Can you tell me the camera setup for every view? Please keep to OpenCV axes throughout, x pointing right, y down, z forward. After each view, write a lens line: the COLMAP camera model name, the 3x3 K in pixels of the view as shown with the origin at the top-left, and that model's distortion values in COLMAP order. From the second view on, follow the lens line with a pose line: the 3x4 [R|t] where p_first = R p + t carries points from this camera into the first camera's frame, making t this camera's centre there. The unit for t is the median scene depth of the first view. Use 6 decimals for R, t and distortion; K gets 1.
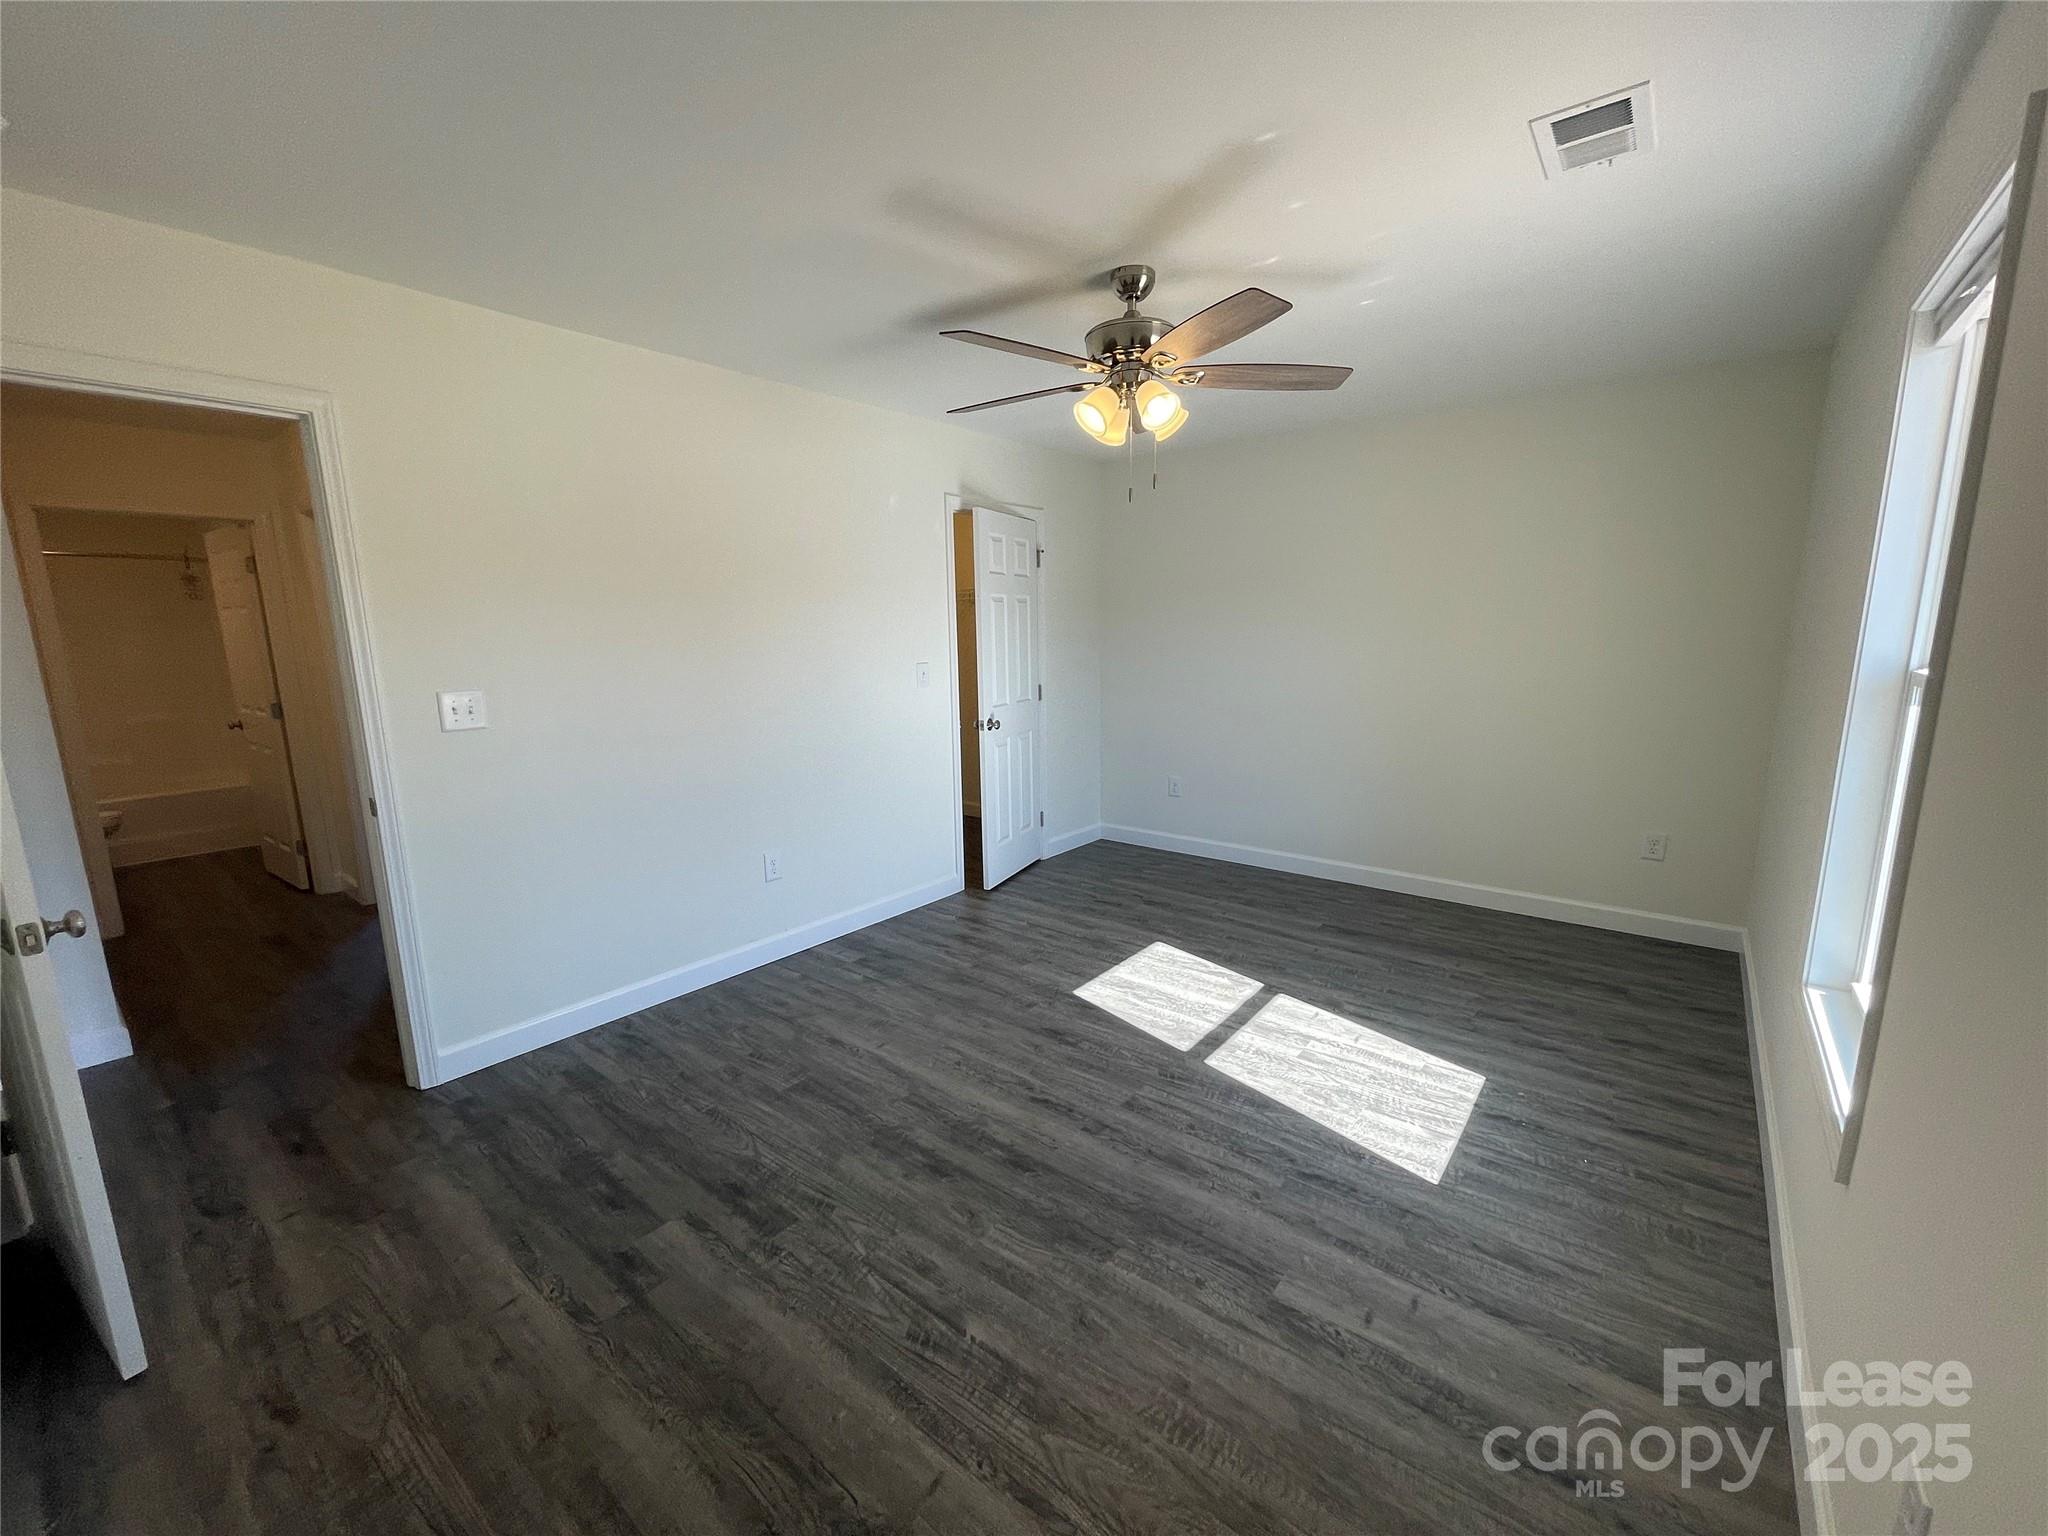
lens RADIAL K [[825.9, 0, 1020.8], [0, 825.9, 775.2], [0, 0, 1]] dist [-0.011441, 0.007083]
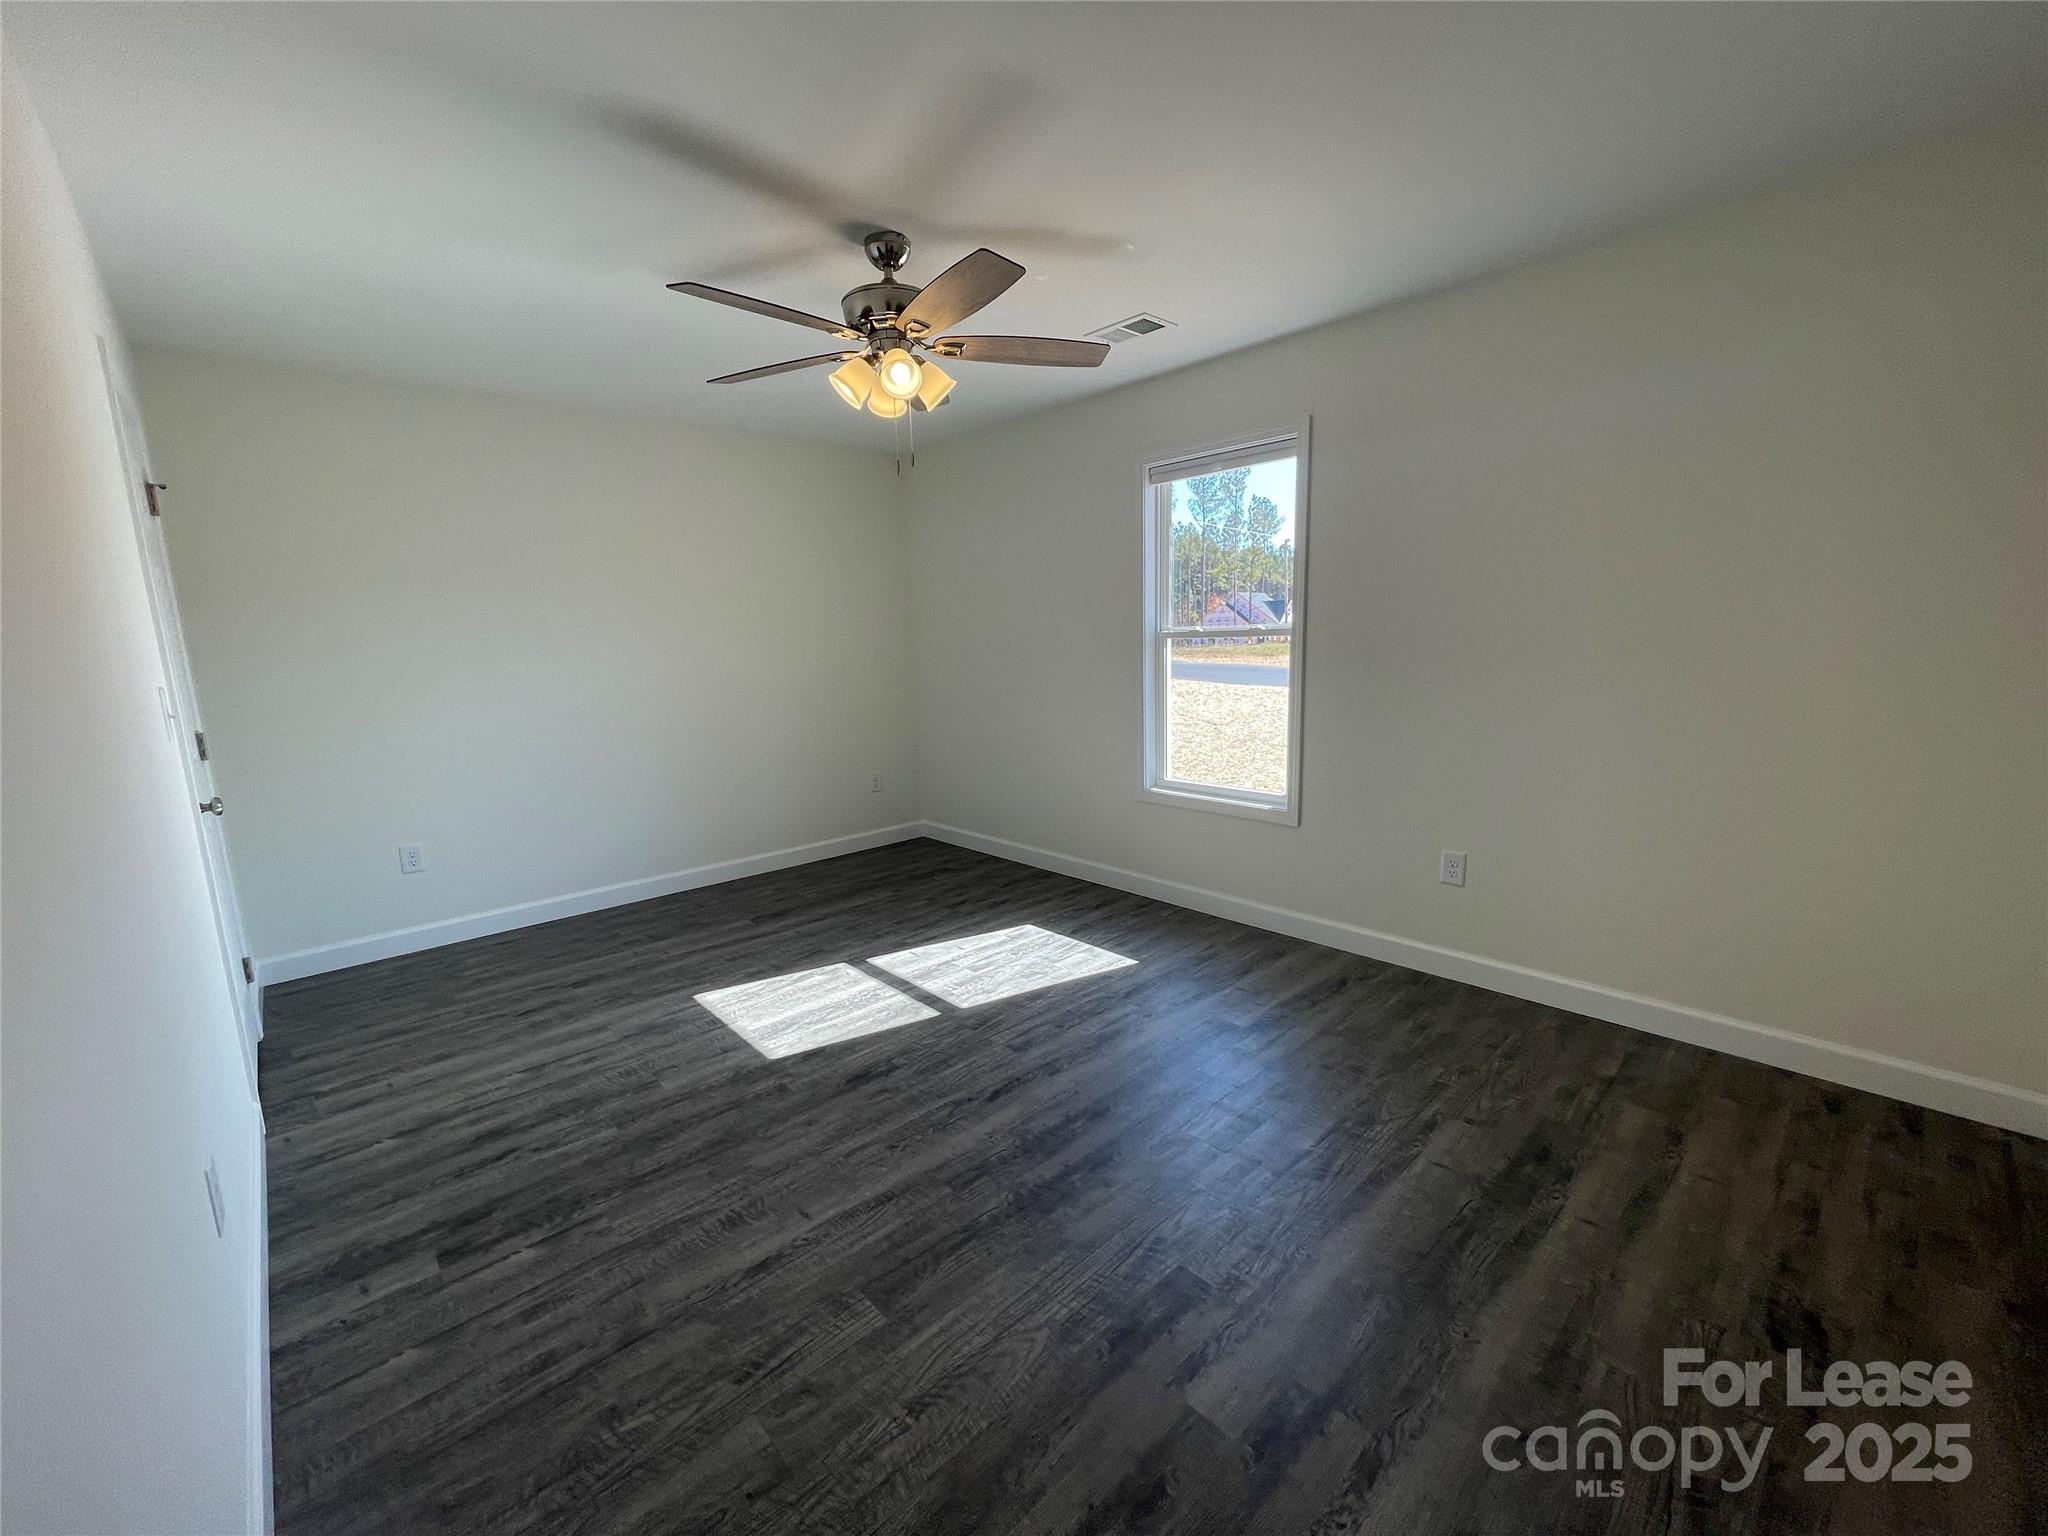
lens RADIAL K [[825.9, 0, 1020.8], [0, 825.9, 775.2], [0, 0, 1]] dist [-0.011441, 0.007083]
pose [[0.151535, -0.160945, 0.975261, -0.674617], [0.208325, 0.969693, 0.127657, -0.062085], [-0.966249, 0.183827, 0.180472, 0.589196]]
